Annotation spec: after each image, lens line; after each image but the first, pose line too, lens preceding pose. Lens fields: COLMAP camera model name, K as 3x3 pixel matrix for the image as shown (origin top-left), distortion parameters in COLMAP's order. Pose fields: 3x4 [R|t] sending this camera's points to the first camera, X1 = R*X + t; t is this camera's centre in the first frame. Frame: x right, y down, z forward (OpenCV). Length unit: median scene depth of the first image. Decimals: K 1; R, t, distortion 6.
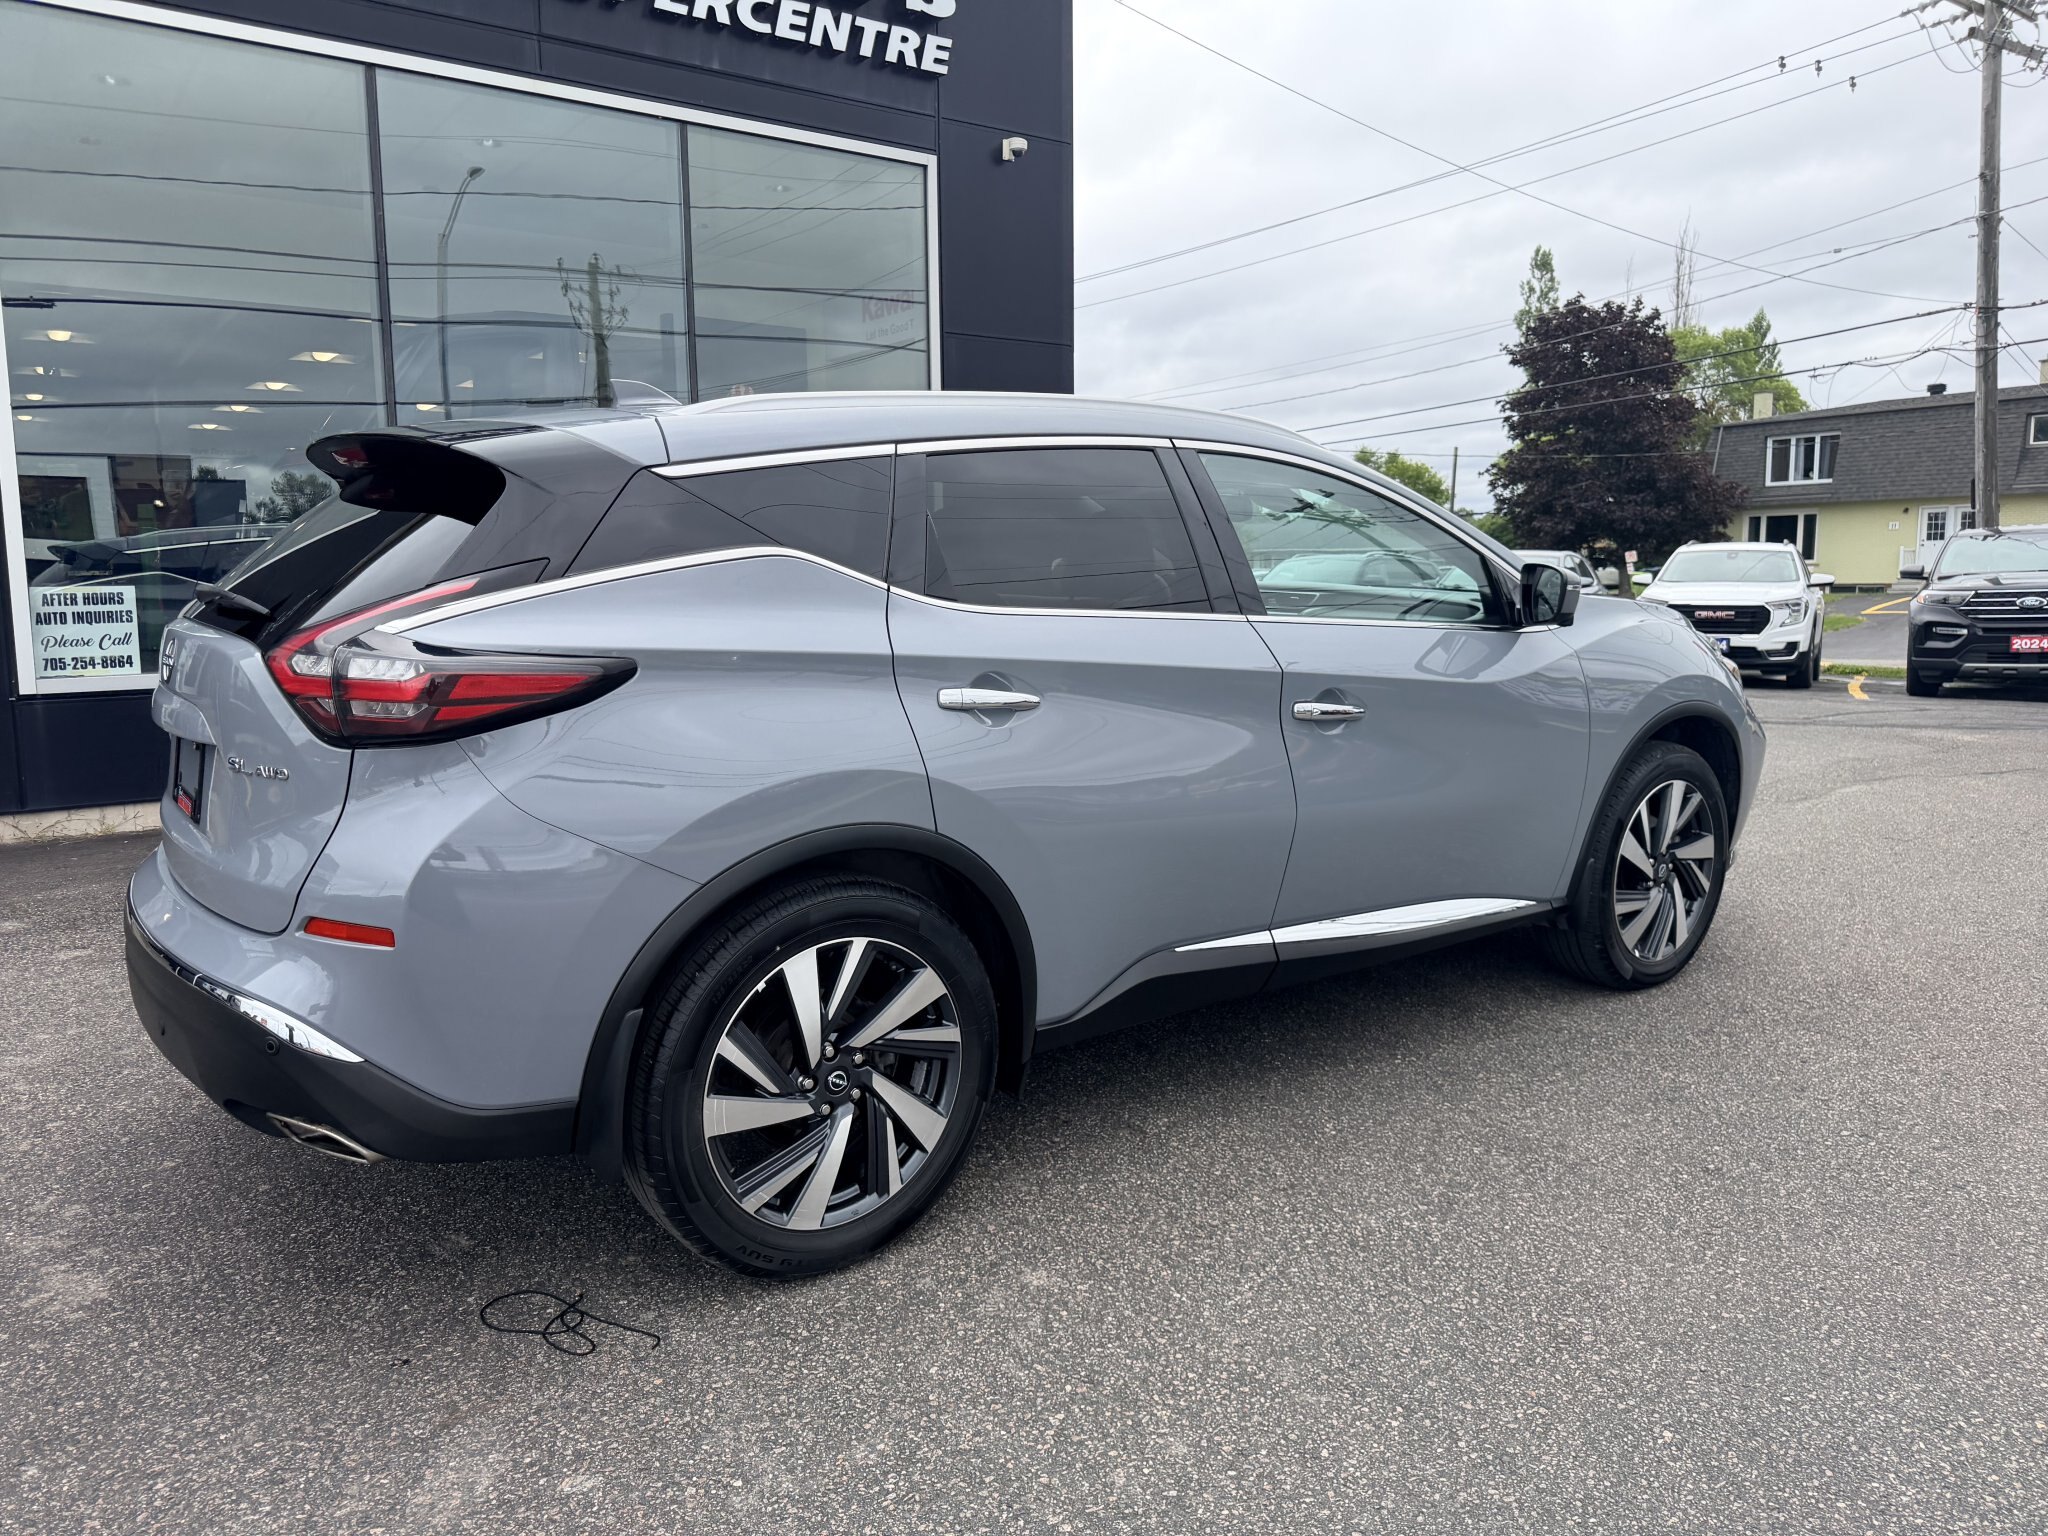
lens RADIAL K [[1499.2, 0, 1022.8], [0, 1499.2, 730.9], [0, 0, 1]] dist [0.008673, 0.002498]
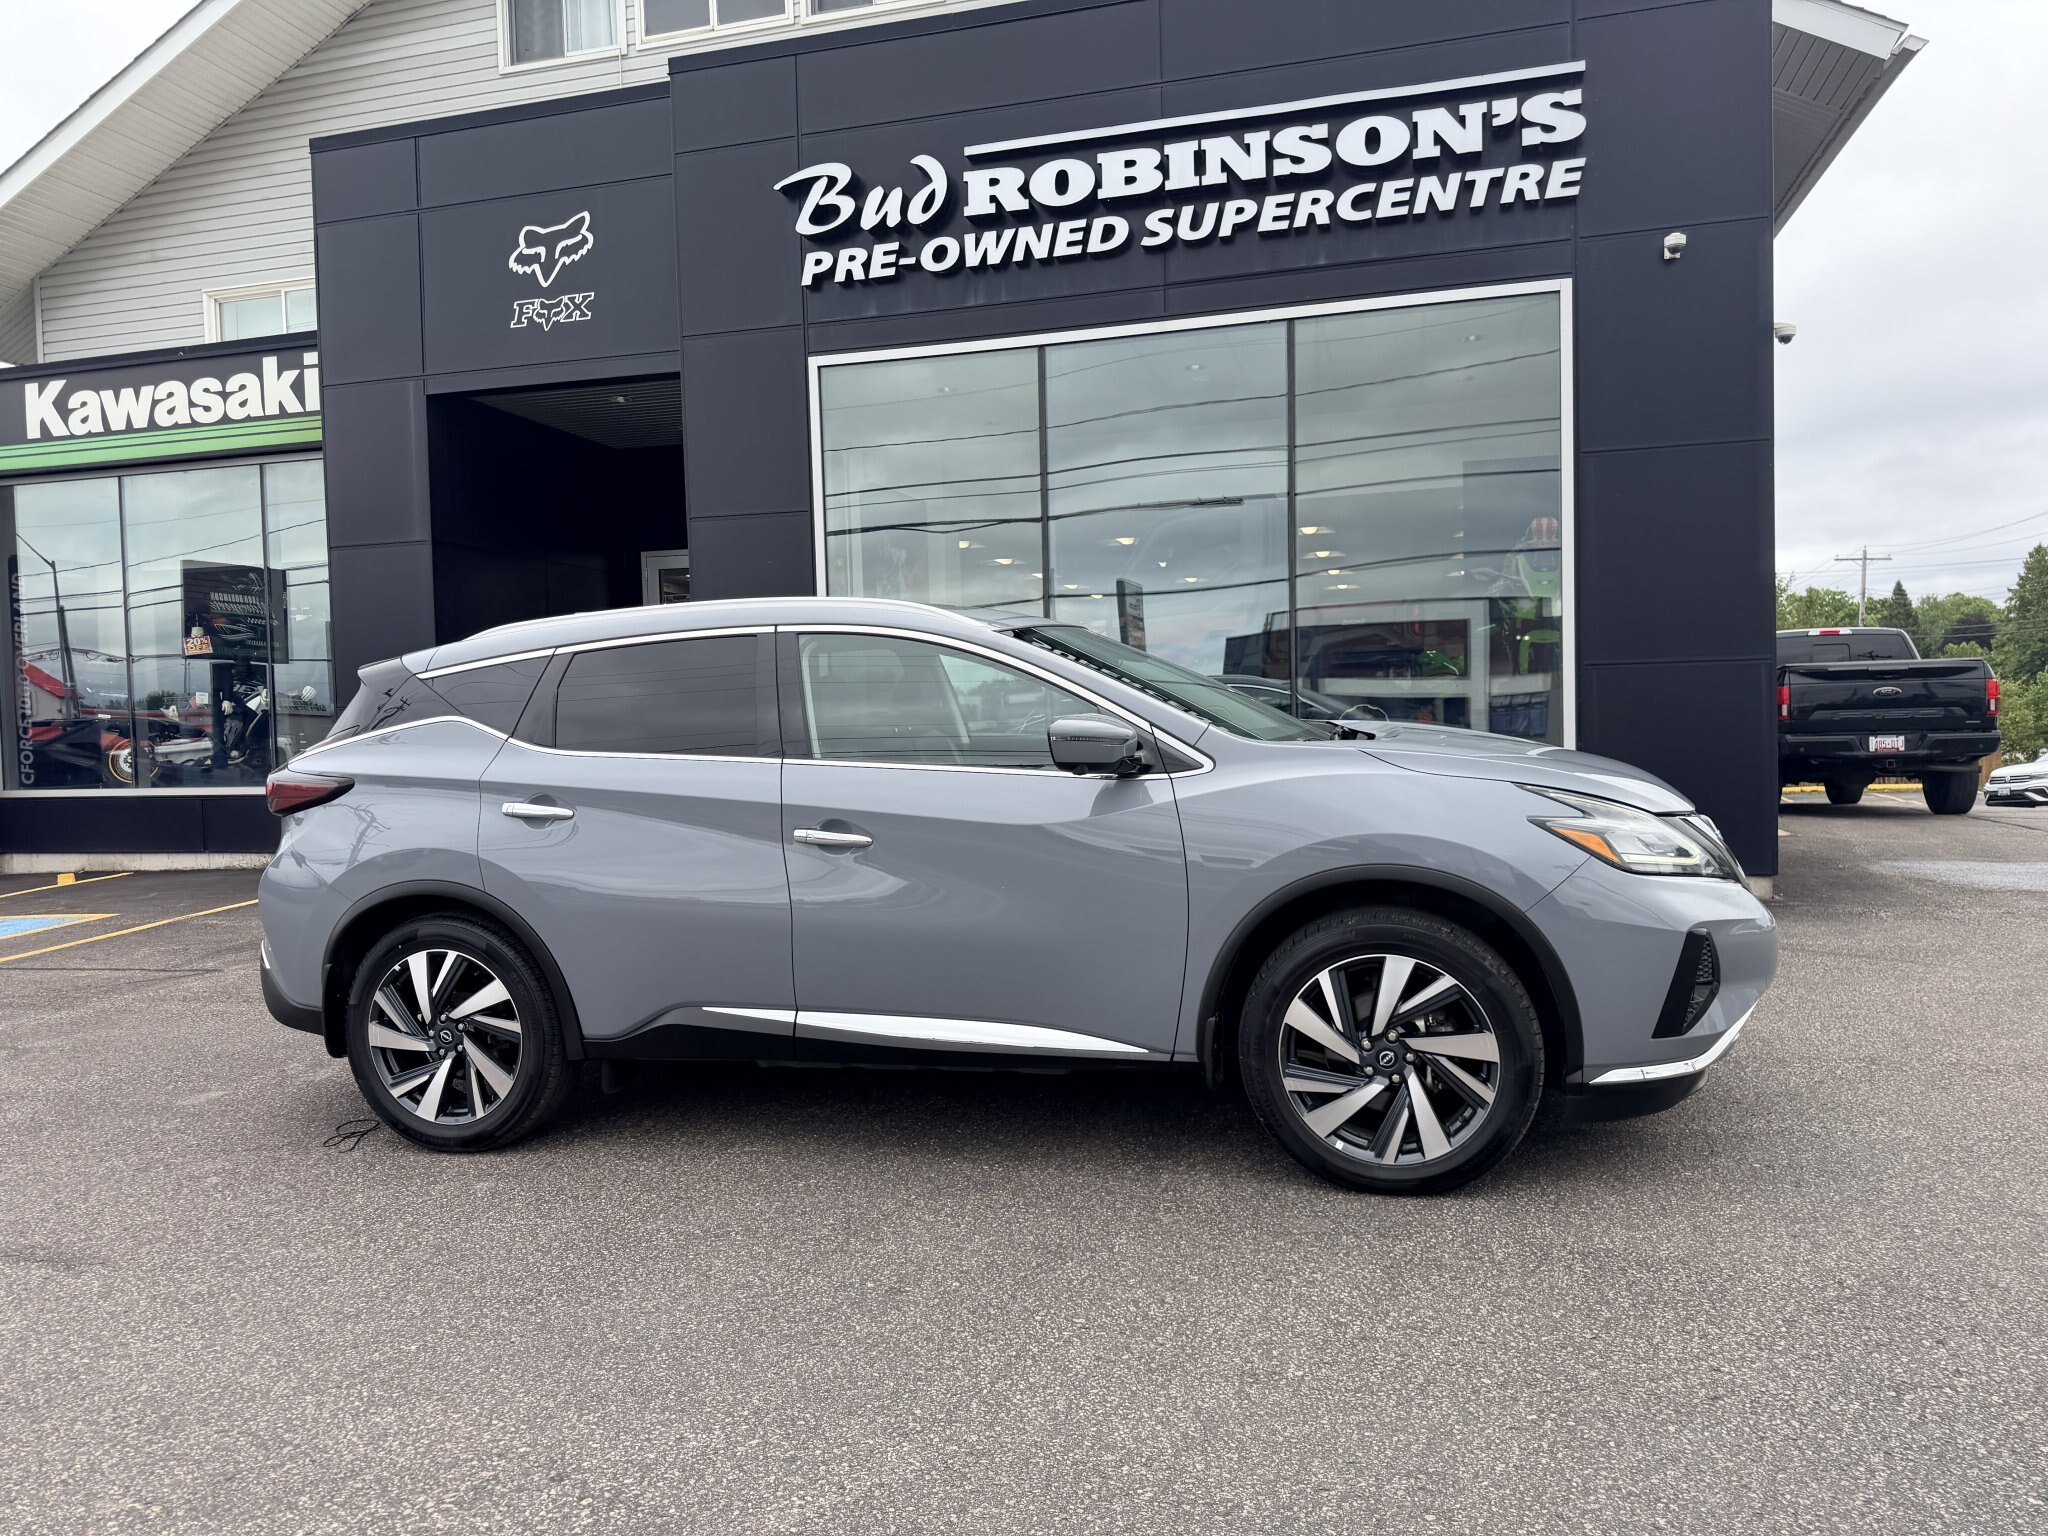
lens RADIAL K [[1469.9, 0, 1024.0], [0, 1469.9, 768.0], [0, 0, 1]] dist [0.006006, -0.024024]
pose [[0.608858, 0.020545, -0.793013, 1.256551], [-0.063012, 0.997758, -0.022530, -0.053782], [0.790773, 0.063687, 0.608788, 0.401010]]
